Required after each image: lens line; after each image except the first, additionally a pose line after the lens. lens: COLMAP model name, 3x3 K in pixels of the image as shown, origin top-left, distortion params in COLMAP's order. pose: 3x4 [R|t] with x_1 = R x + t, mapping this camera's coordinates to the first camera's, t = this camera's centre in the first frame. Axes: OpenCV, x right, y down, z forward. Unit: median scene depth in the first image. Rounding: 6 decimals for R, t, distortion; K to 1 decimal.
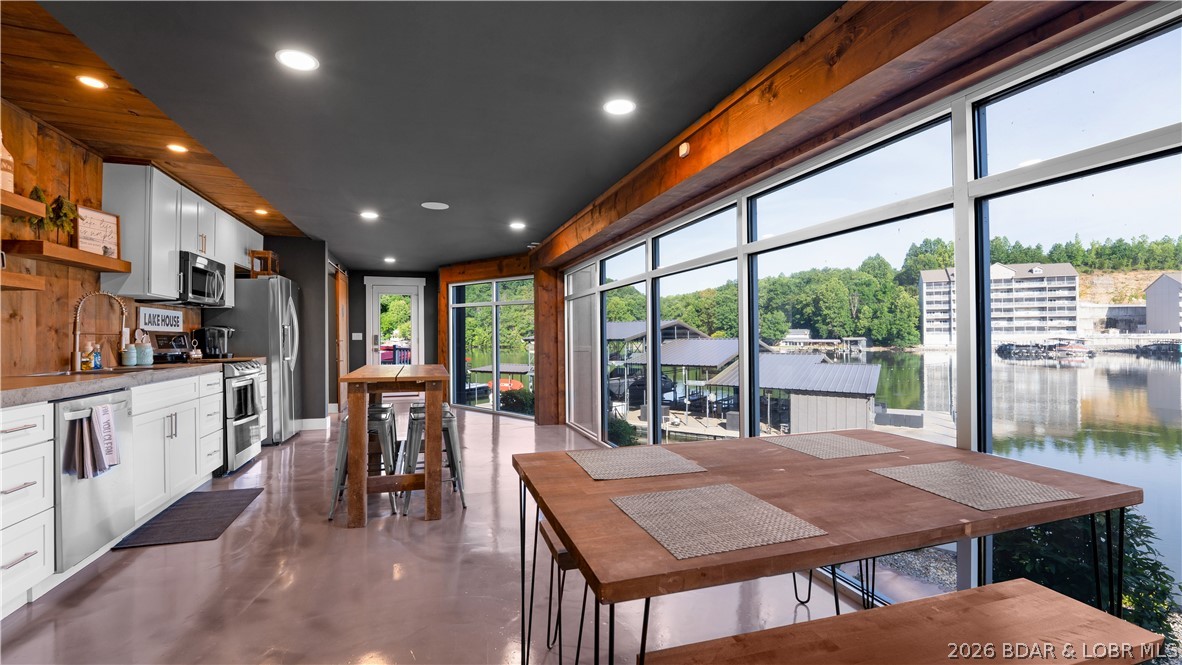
lens RADIAL K [[497.0, 0, 596.9], [0, 497.0, 324.8], [0, 0, 1]] dist [-0.060125, 0.013246]
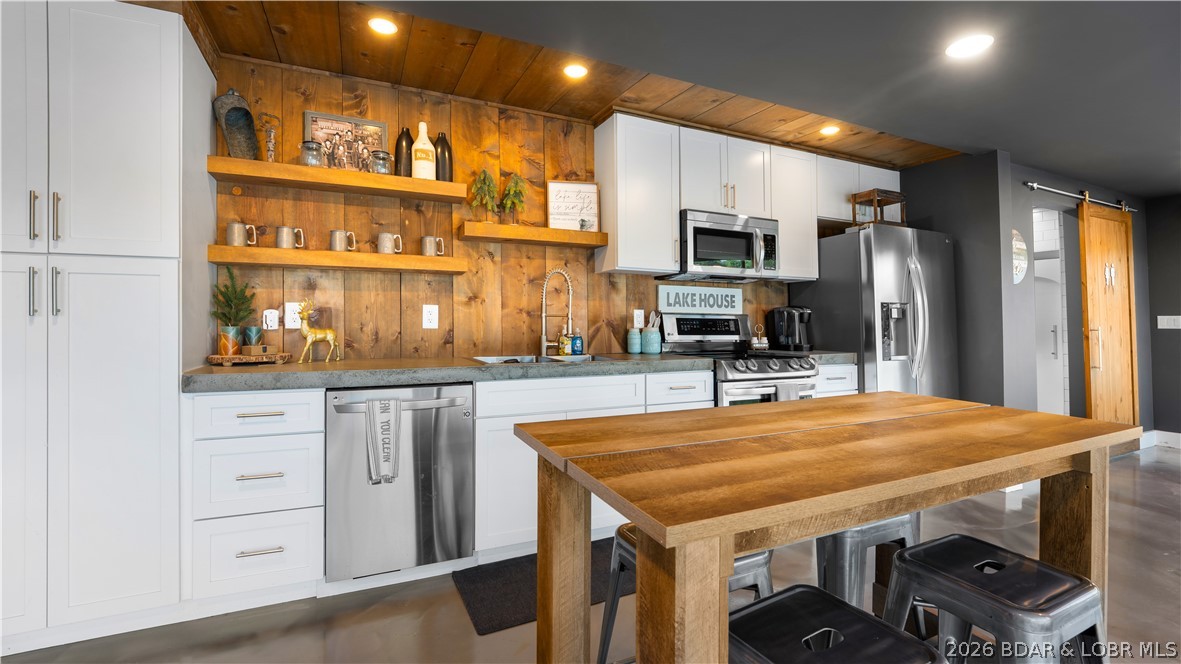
lens RADIAL K [[491.4, 0, 564.4], [0, 491.4, 314.0], [0, 0, 1]] dist [-0.021171, 0.000142]
pose [[0.084153, -0.004396, -0.996443, -0.035131], [0.015962, 0.999868, -0.003063, 0.005469], [0.996325, -0.015647, 0.084212, 0.283942]]
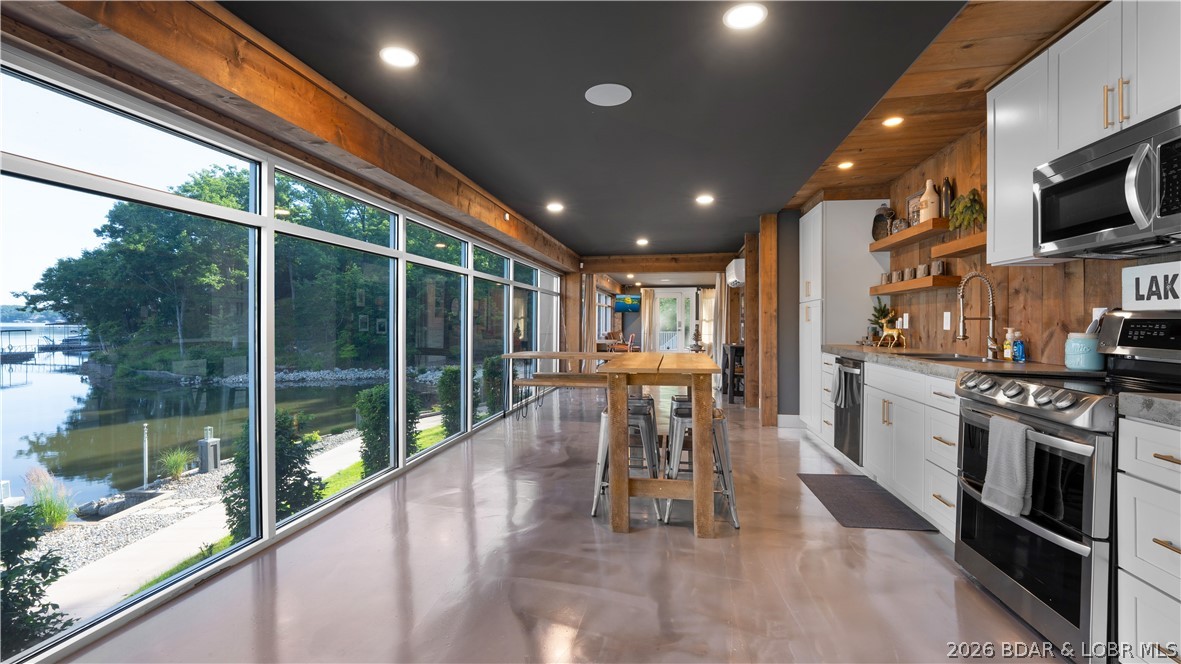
lens RADIAL K [[495.2, 0, 593.3], [0, 495.2, 331.1], [0, 0, 1]] dist [-0.020738, 0.000277]
pose [[-0.881145, -0.006268, 0.472805, -0.257847], [-0.008092, 0.999966, -0.001825, 0.015634], [-0.472777, -0.005434, -0.881165, 0.672724]]
